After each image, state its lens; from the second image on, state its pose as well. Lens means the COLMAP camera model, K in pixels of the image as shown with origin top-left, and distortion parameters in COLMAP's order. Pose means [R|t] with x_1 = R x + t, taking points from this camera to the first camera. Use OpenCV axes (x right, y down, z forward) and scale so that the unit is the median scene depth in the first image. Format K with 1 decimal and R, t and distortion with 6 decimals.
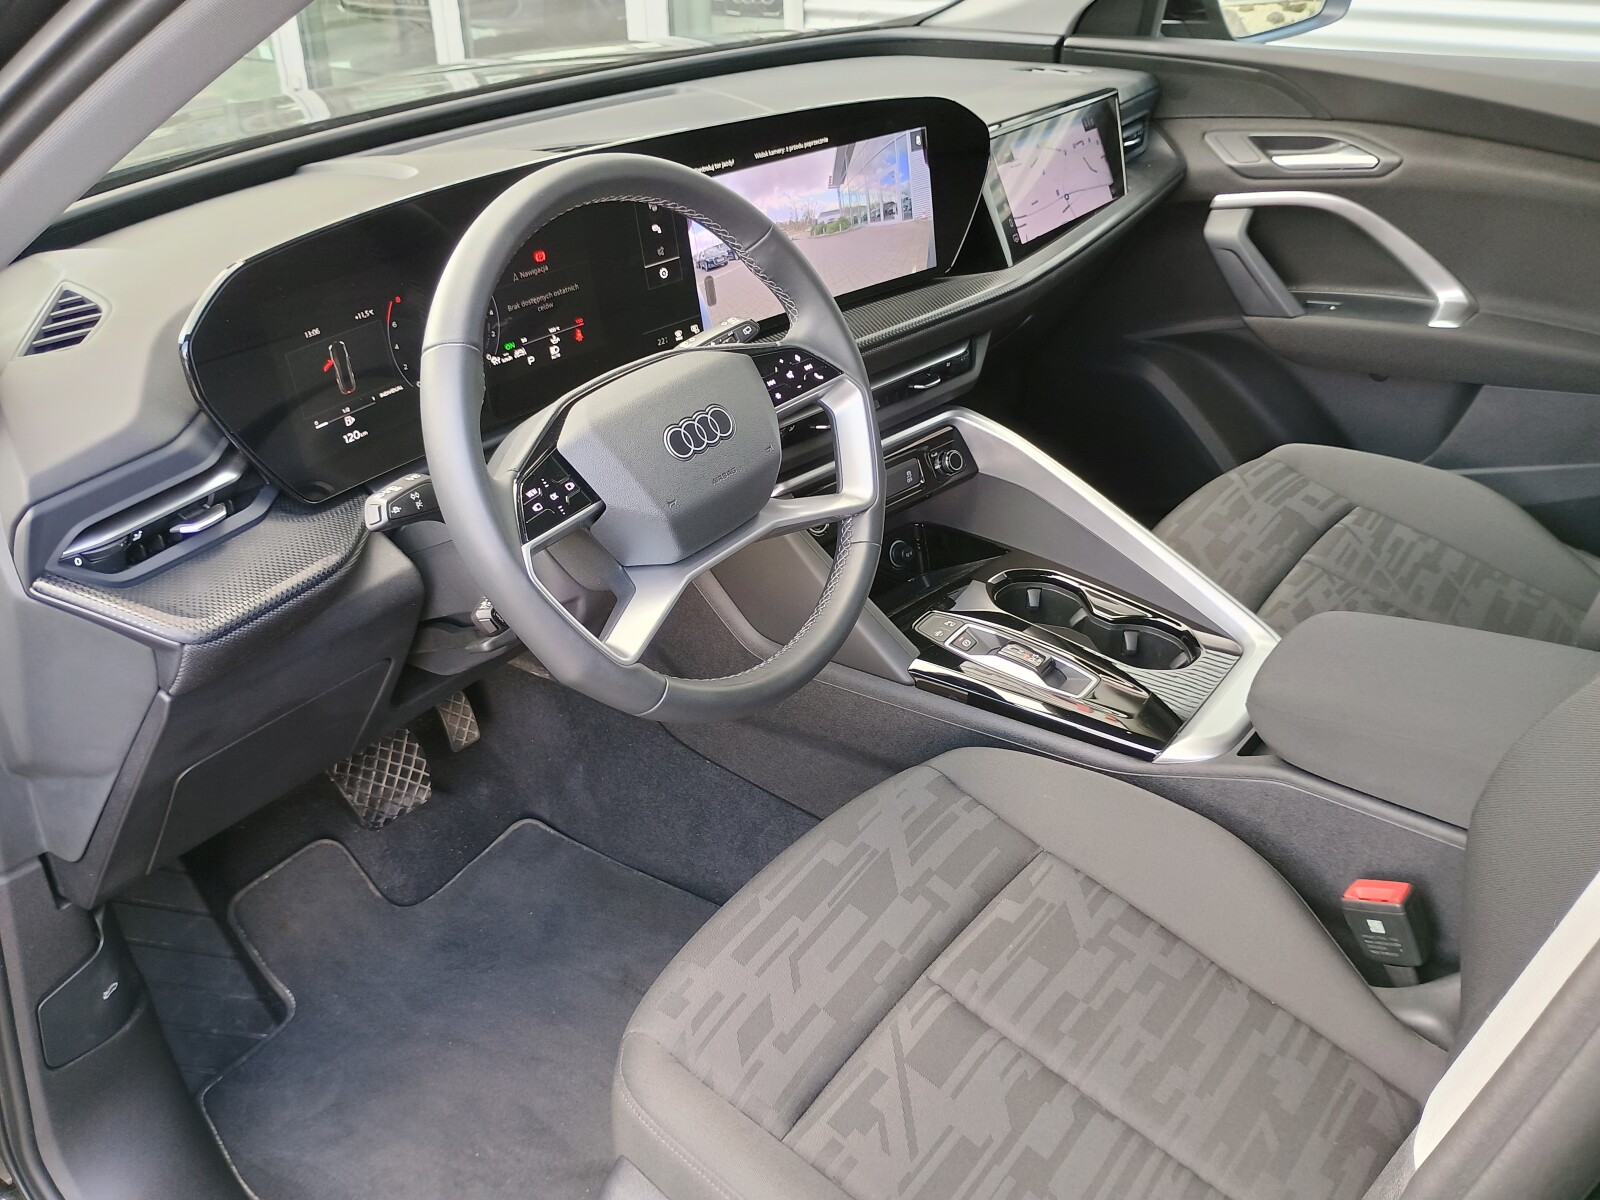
lens RADIAL K [[1425.9, 0, 820.6], [0, 1425.9, 604.7], [0, 0, 1]] dist [0.009552, -0.001090]
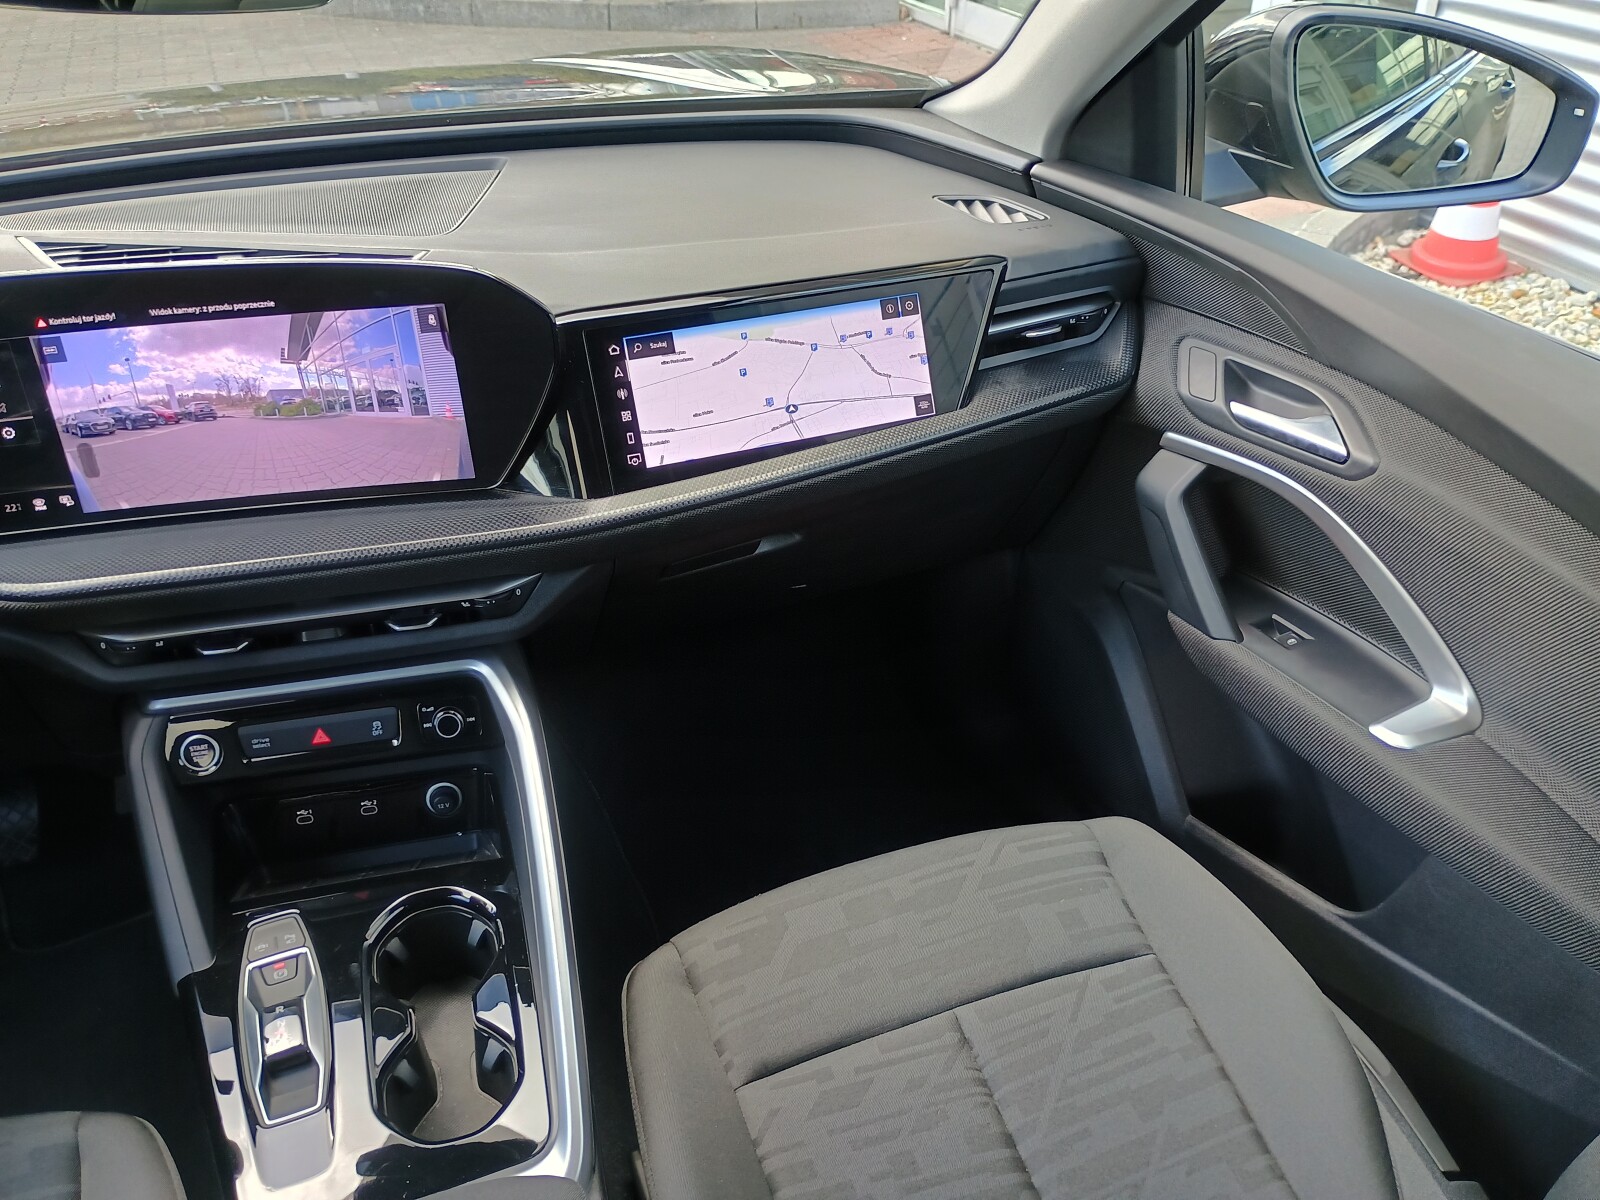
lens RADIAL K [[1398.6, 0, 824.9], [0, 1398.6, 587.1], [0, 0, 1]] dist [0.056054, -0.063351]
pose [[0.841715, 0.299135, -0.449482, 0.673195], [-0.271402, 0.954088, 0.126720, -0.372678], [0.466752, 0.015328, 0.884255, 0.486450]]
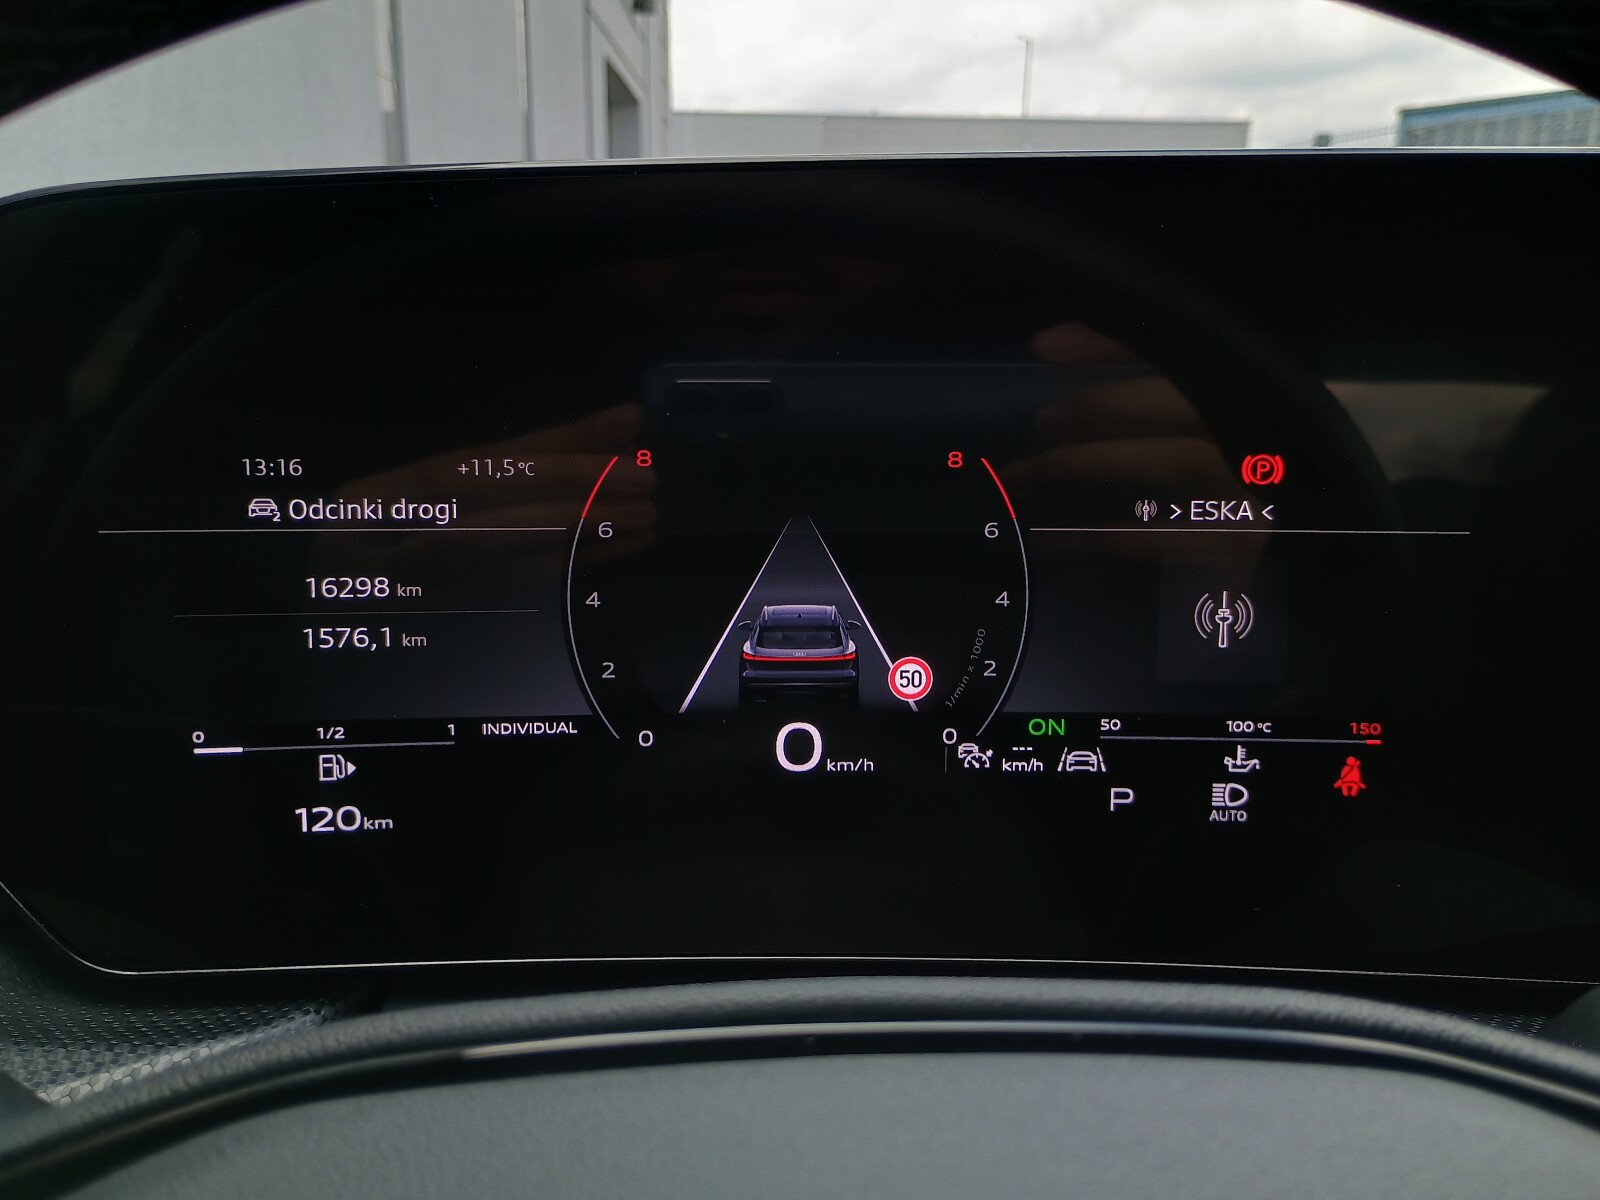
lens RADIAL K [[1417.1, 0, 800.1], [0, 1417.1, 558.3], [0, 0, 1]] dist [0.013621, -0.005772]
pose [[0.621149, 0.195024, -0.759038, -0.031936], [-0.407371, 0.907757, -0.100131, -0.147163], [0.669494, 0.371407, 0.643300, 0.692062]]
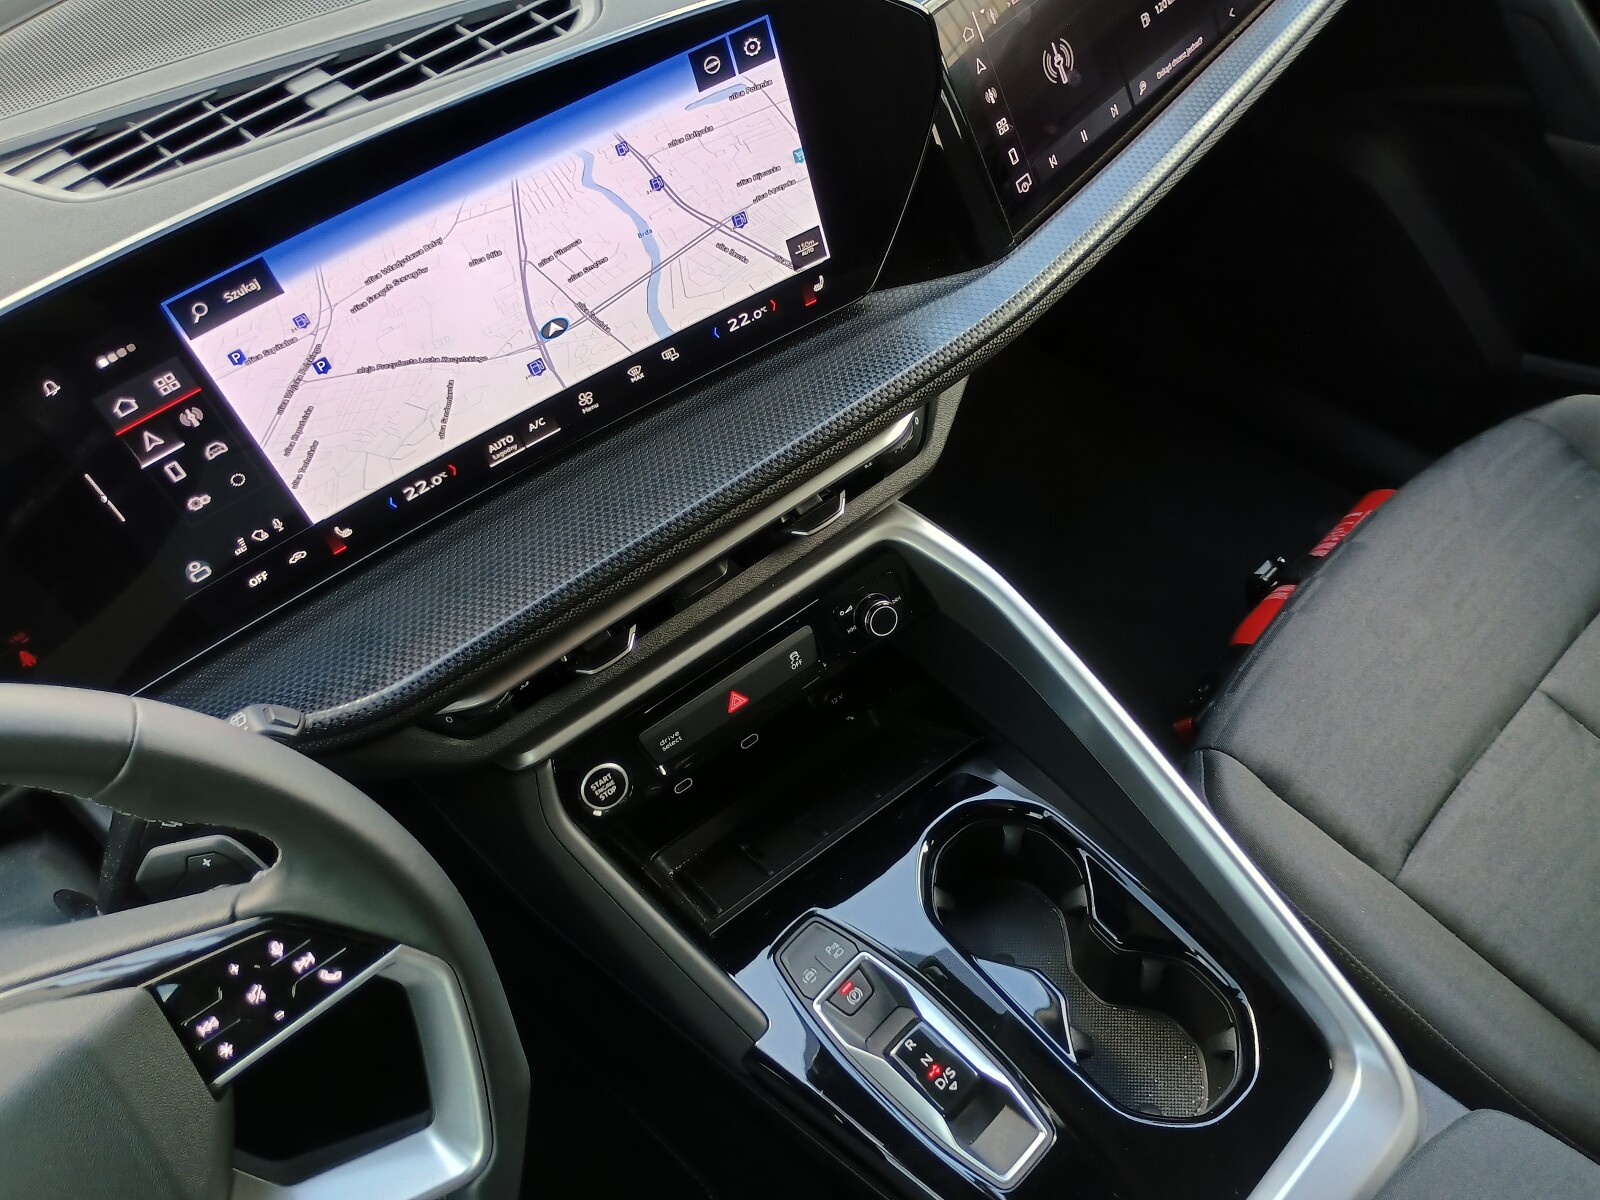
lens RADIAL K [[1415.5, 0, 800.0], [0, 1415.5, 600.0], [0, 0, 1]] dist [0.025163, -0.007482]
pose [[0.977577, 0.066916, -0.199665, 0.200262], [0.021670, 0.911169, 0.411464, -0.393577], [0.209462, -0.406564, 0.889287, 0.567251]]
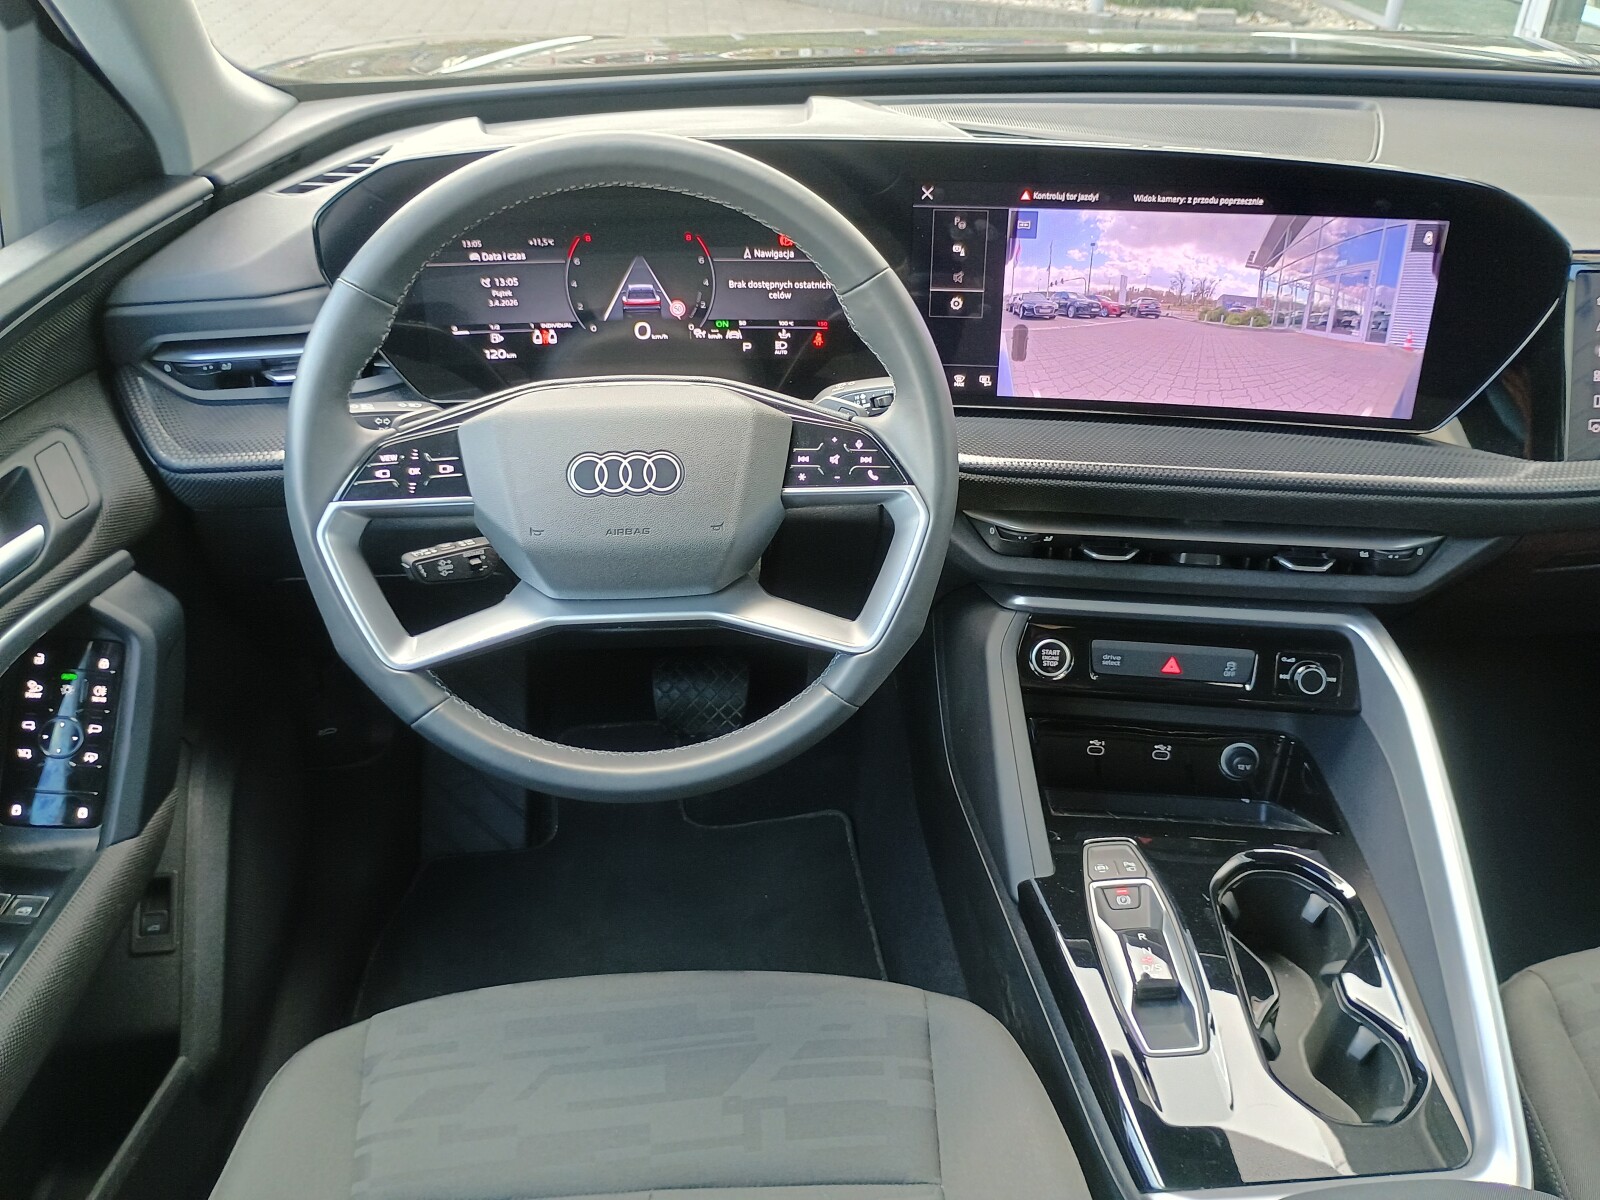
lens RADIAL K [[1415.5, 0, 800.0], [0, 1415.5, 600.0], [0, 0, 1]] dist [0.025163, -0.007482]
pose [[0.634357, 0.429483, -0.642756, 0.426920], [-0.401985, 0.893475, 0.200279, -0.203181], [0.660303, 0.131330, 0.739428, 0.348079]]
